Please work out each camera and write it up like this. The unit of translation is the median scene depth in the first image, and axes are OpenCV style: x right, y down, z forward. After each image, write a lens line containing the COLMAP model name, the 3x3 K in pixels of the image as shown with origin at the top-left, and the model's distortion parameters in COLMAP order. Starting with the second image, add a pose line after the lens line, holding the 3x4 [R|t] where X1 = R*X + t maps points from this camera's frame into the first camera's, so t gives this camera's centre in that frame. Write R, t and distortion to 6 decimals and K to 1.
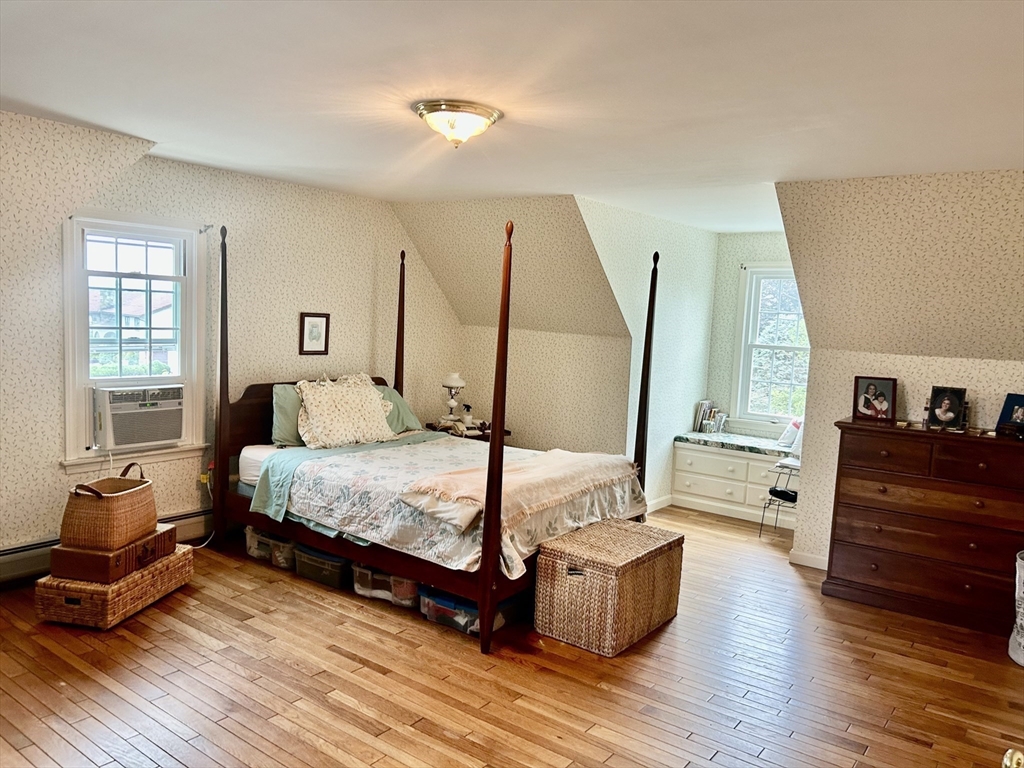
lens RADIAL K [[779.6, 0, 511.7], [0, 779.6, 386.1], [0, 0, 1]] dist [0.068472, -0.010371]
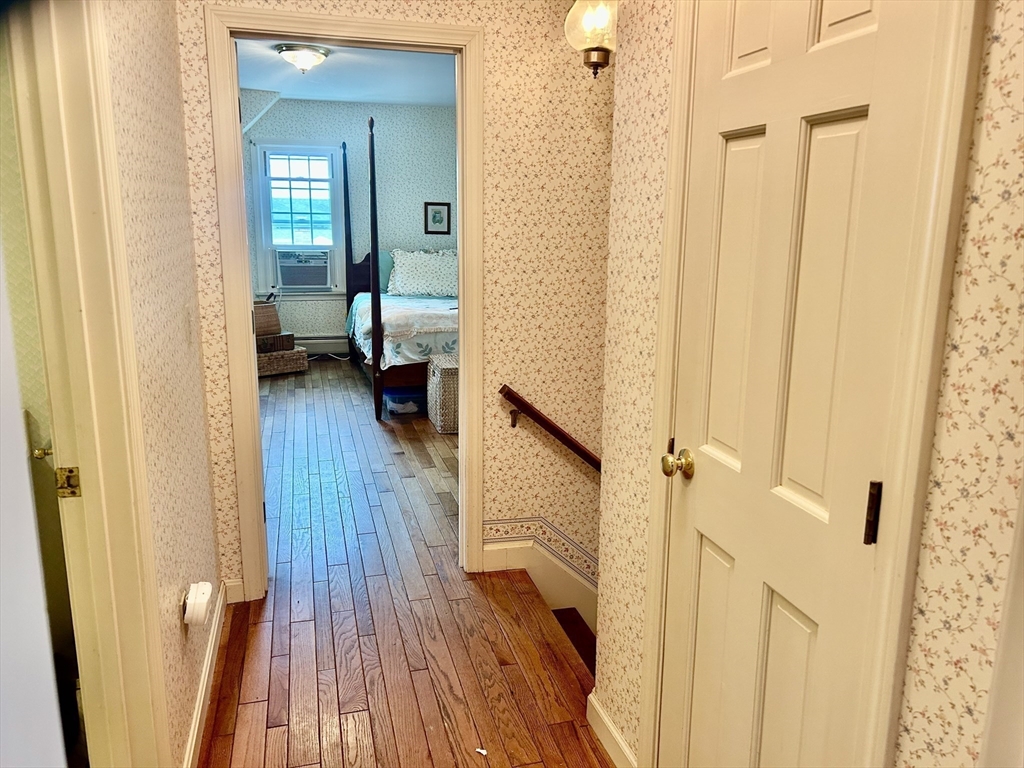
lens RADIAL K [[779.6, 0, 510.4], [0, 779.6, 383.1], [0, 0, 1]] dist [0.068472, -0.010371]
pose [[0.788437, 0.091735, -0.608237, 0.837870], [-0.035472, 0.993952, 0.103929, 0.085728], [0.614092, -0.060366, 0.786922, -0.004144]]
